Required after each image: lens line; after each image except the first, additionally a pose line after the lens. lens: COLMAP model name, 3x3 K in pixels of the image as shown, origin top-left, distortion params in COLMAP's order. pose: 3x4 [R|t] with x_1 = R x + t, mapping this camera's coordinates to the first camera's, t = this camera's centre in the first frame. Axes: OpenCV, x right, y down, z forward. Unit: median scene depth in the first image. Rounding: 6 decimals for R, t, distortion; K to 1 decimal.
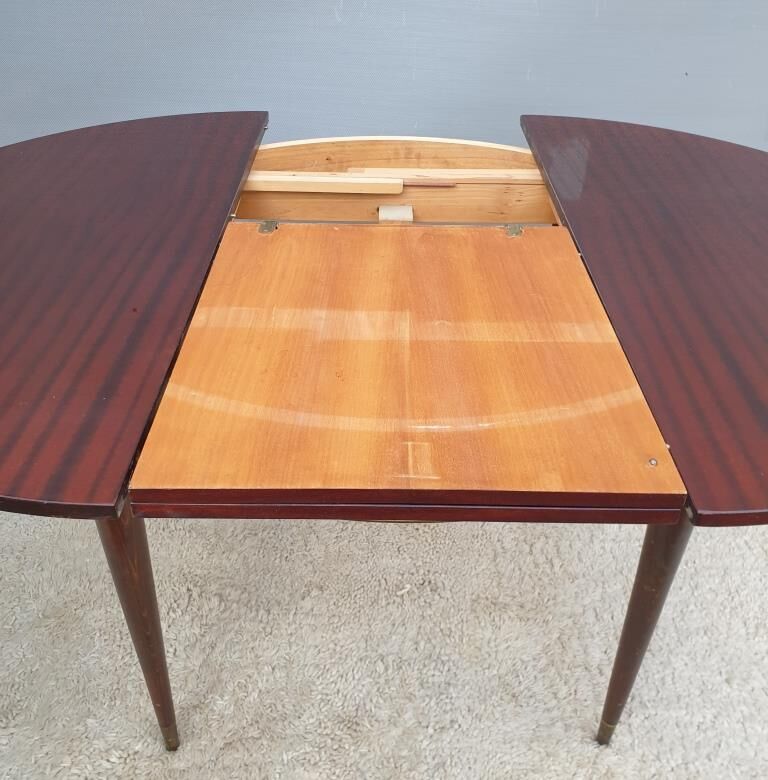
lens RADIAL K [[678.3, 0, 391.6], [0, 678.3, 405.0], [0, 0, 1]] dist [-0.036828, 0.060459]
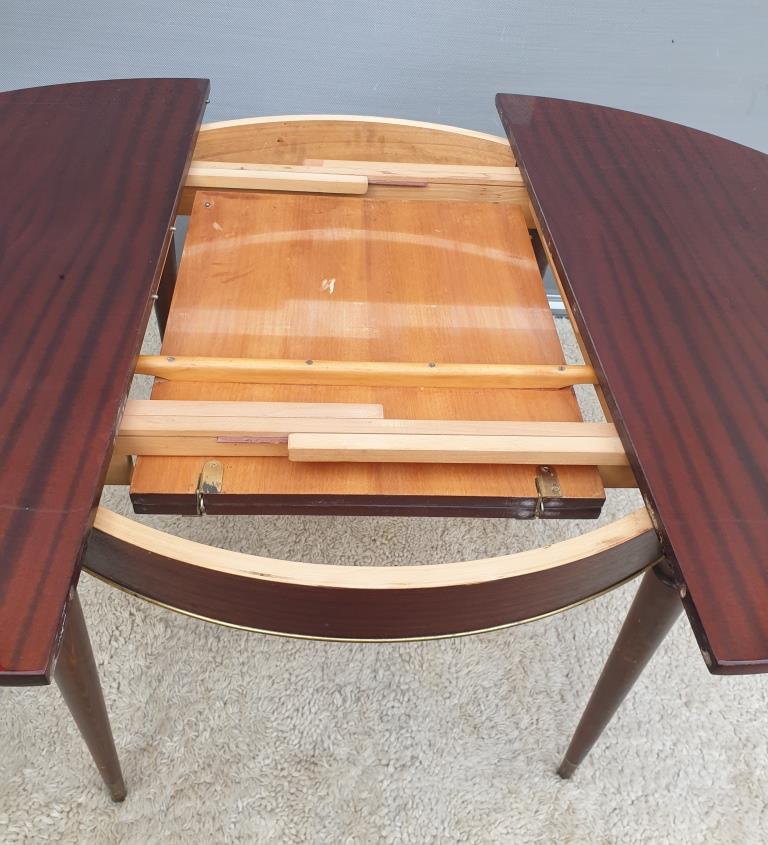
lens RADIAL K [[685.5, 0, 379.5], [0, 685.5, 419.0], [0, 0, 1]] dist [-0.038793, 0.061858]
pose [[0.997689, 0.004634, 0.067789, -0.025941], [-0.012261, 0.993571, 0.112544, -0.120730], [-0.066832, -0.113115, 0.991332, 0.081459]]
